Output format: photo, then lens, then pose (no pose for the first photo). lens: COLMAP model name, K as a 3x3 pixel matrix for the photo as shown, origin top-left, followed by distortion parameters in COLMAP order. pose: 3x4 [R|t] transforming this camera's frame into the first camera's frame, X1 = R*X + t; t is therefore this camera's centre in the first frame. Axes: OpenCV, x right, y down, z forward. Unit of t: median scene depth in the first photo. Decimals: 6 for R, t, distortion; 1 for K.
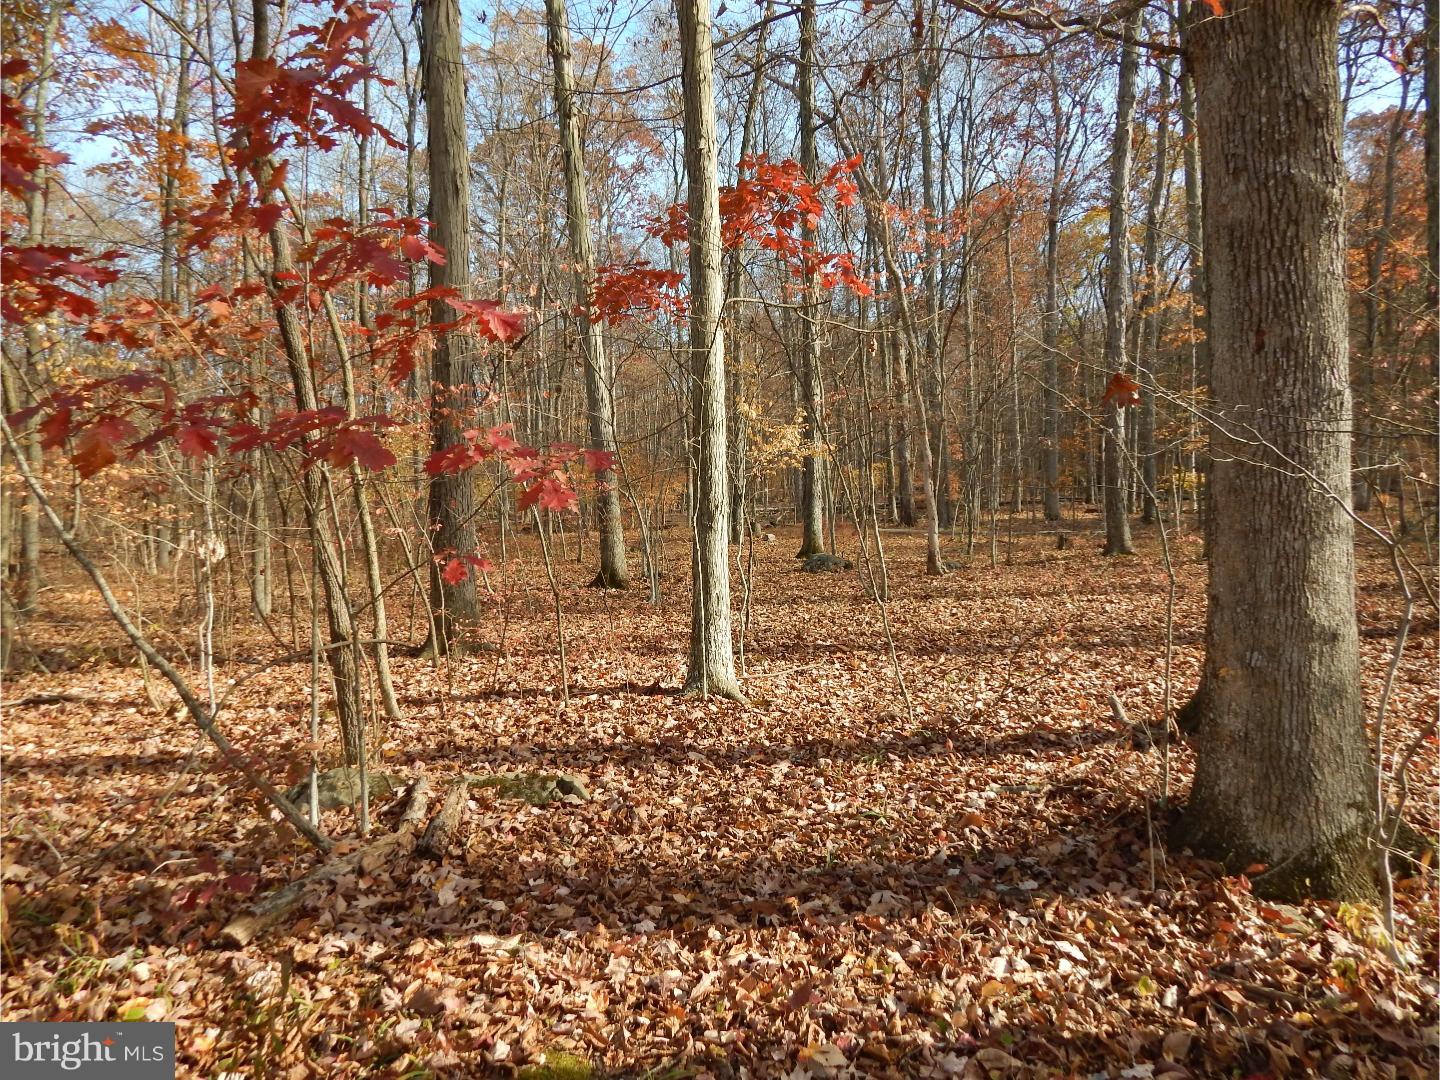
lens RADIAL K [[949.4, 0, 720.0], [0, 949.4, 540.0], [0, 0, 1]] dist [0.005080, 0.004702]
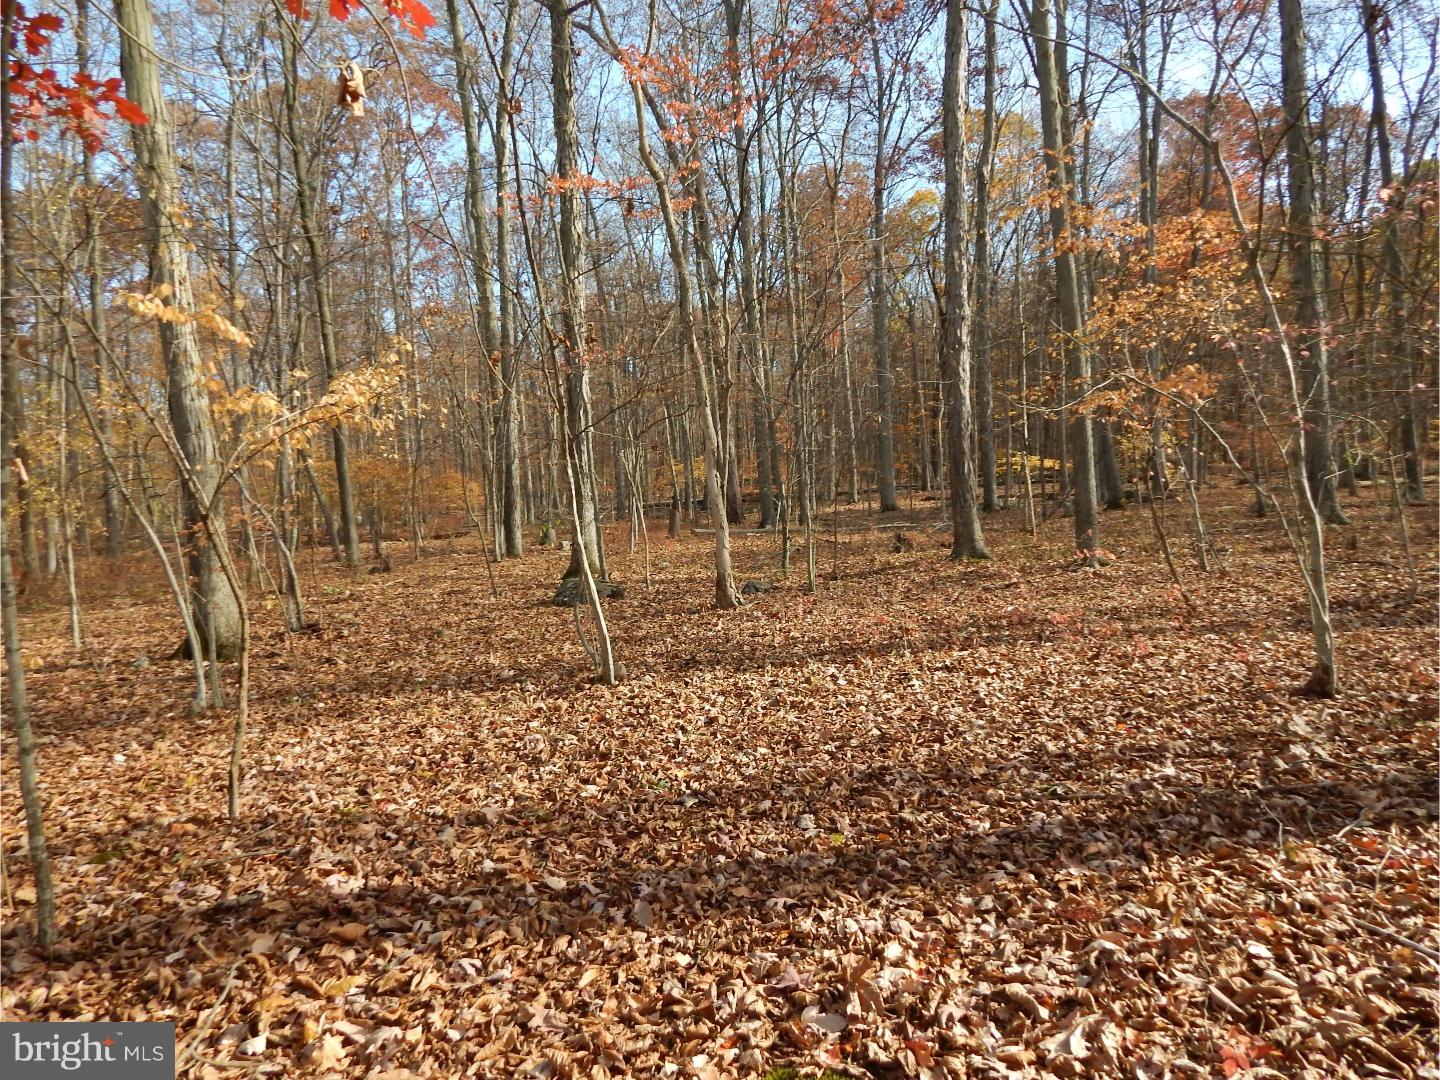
lens RADIAL K [[949.4, 0, 720.0], [0, 949.4, 540.0], [0, 0, 1]] dist [0.005080, 0.004702]
pose [[0.986847, -0.038245, 0.157067, 0.041334], [0.037274, 0.999263, 0.009122, -0.006851], [-0.157300, -0.003147, 0.987546, 0.114079]]
